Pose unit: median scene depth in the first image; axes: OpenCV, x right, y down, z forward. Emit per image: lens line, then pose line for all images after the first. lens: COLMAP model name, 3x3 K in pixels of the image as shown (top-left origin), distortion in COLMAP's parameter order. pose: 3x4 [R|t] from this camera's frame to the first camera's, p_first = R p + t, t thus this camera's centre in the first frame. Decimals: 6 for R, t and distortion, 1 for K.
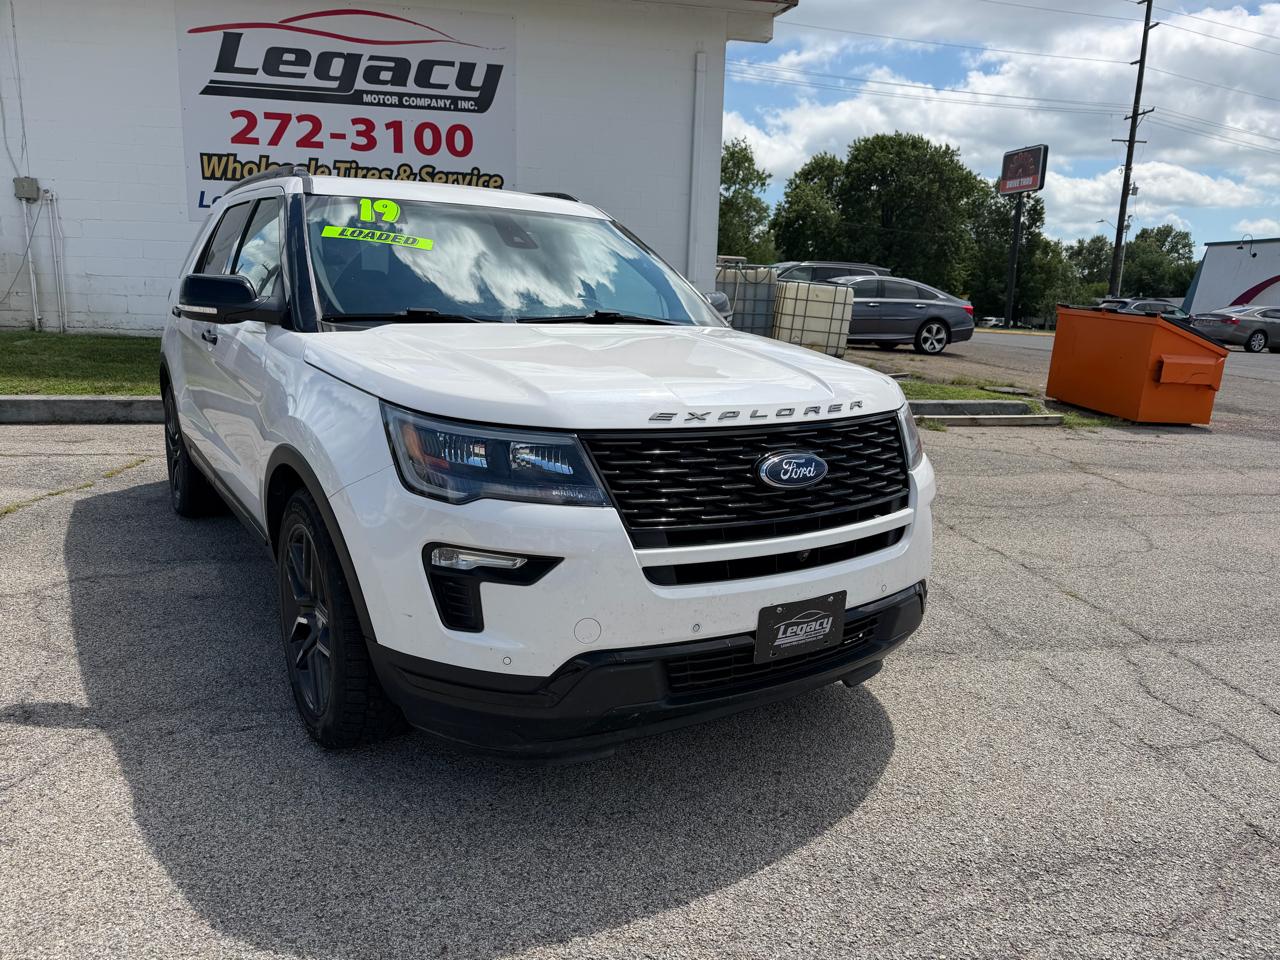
lens RADIAL K [[892.4, 0, 633.8], [0, 892.4, 505.5], [0, 0, 1]] dist [0.004048, -0.024487]
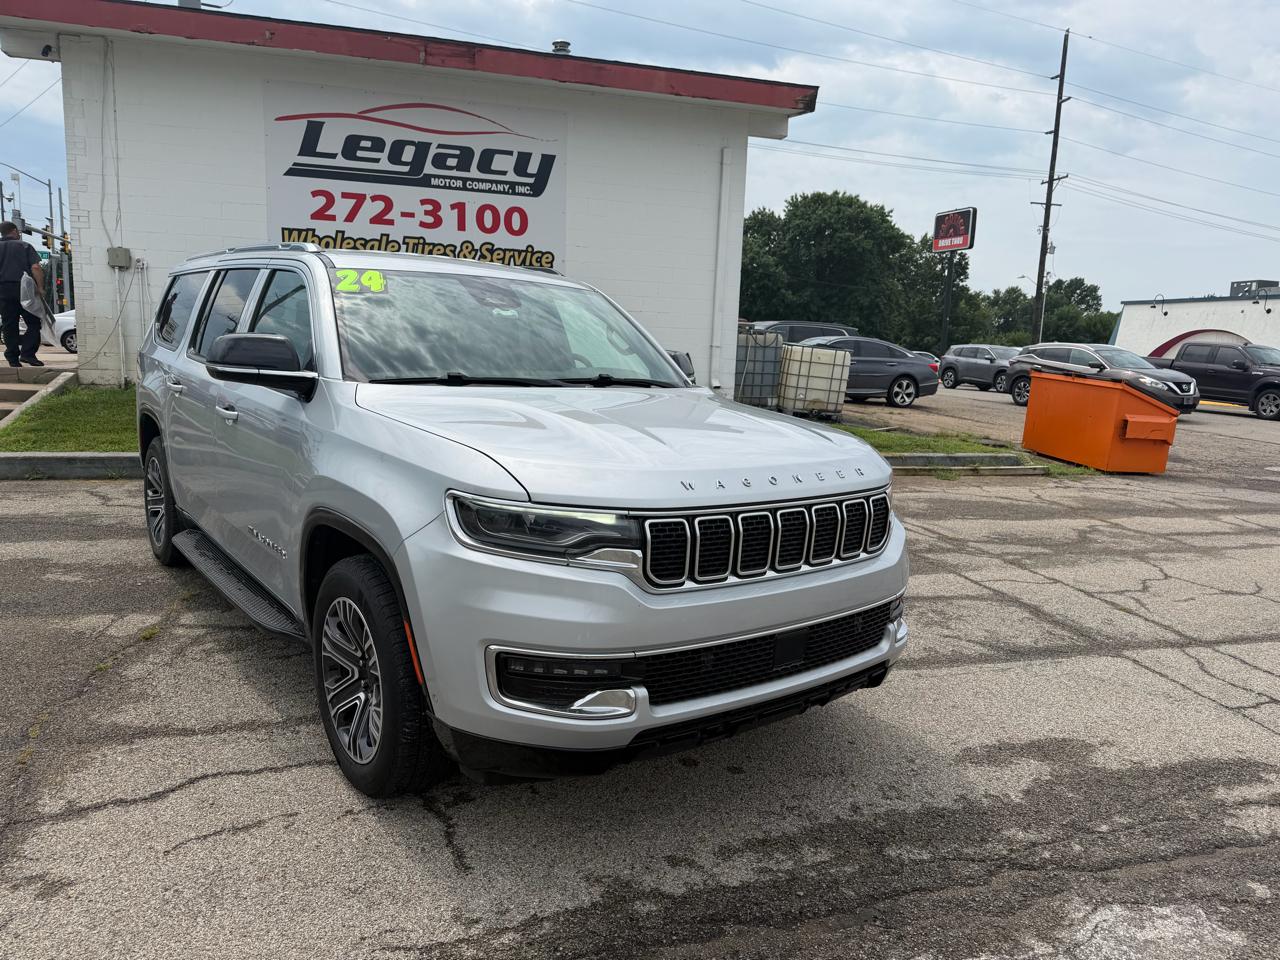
lens RADIAL K [[892.4, 0, 643.3], [0, 892.4, 510.2], [0, 0, 1]] dist [0.004048, -0.024487]
pose [[0.996288, -0.006327, 0.085847, -0.137143], [0.009798, 0.999149, -0.040073, -0.002111], [-0.085520, 0.040766, 0.995502, -0.108175]]
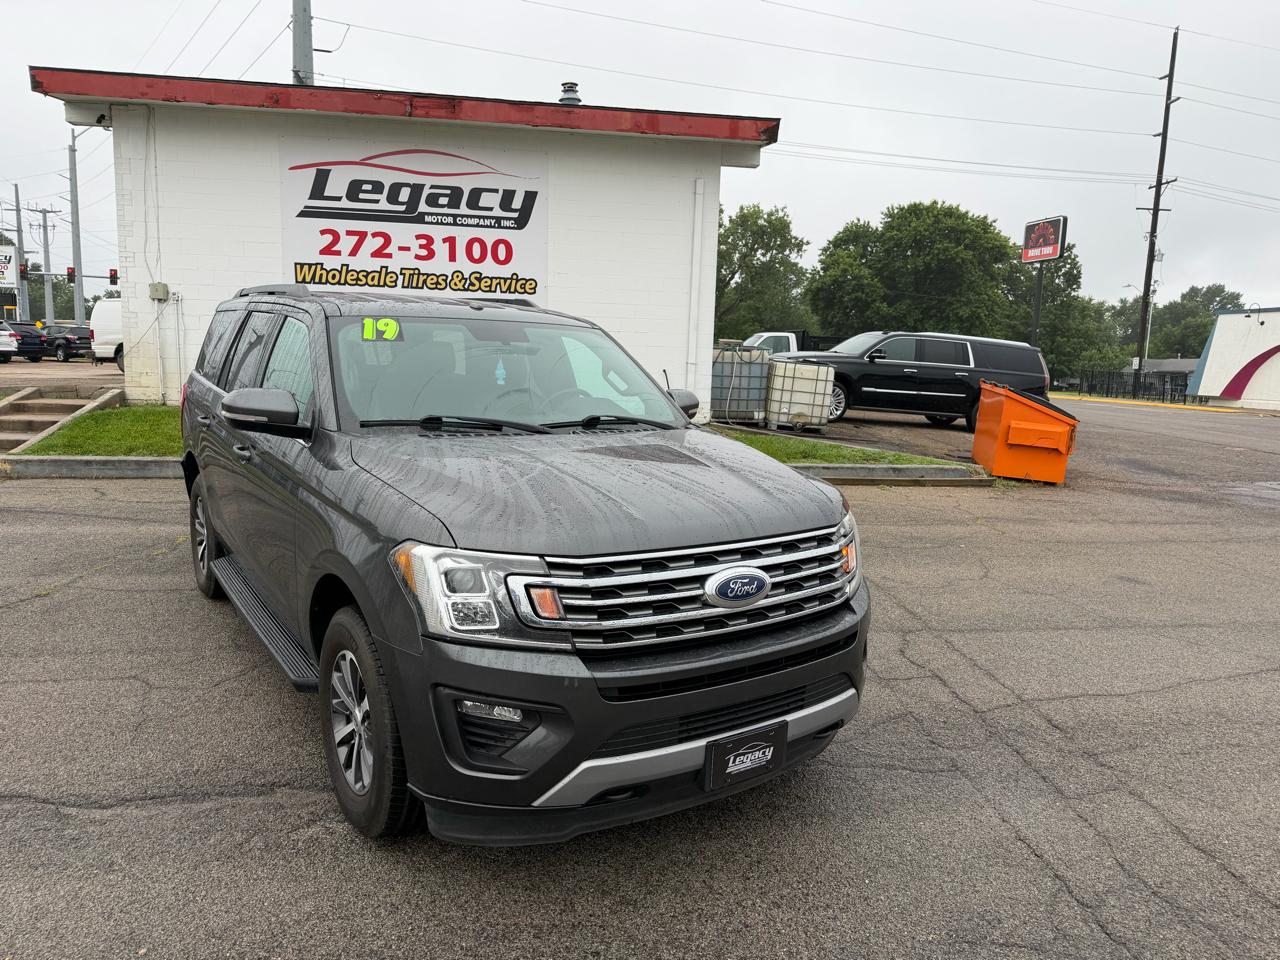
lens RADIAL K [[892.4, 0, 637.2], [0, 892.4, 508.8], [0, 0, 1]] dist [0.004048, -0.024487]
pose [[0.998919, 0.009623, -0.045483, 0.050718], [-0.012197, 0.998320, -0.056638, 0.012316], [0.044861, 0.057132, 0.997358, -0.198819]]
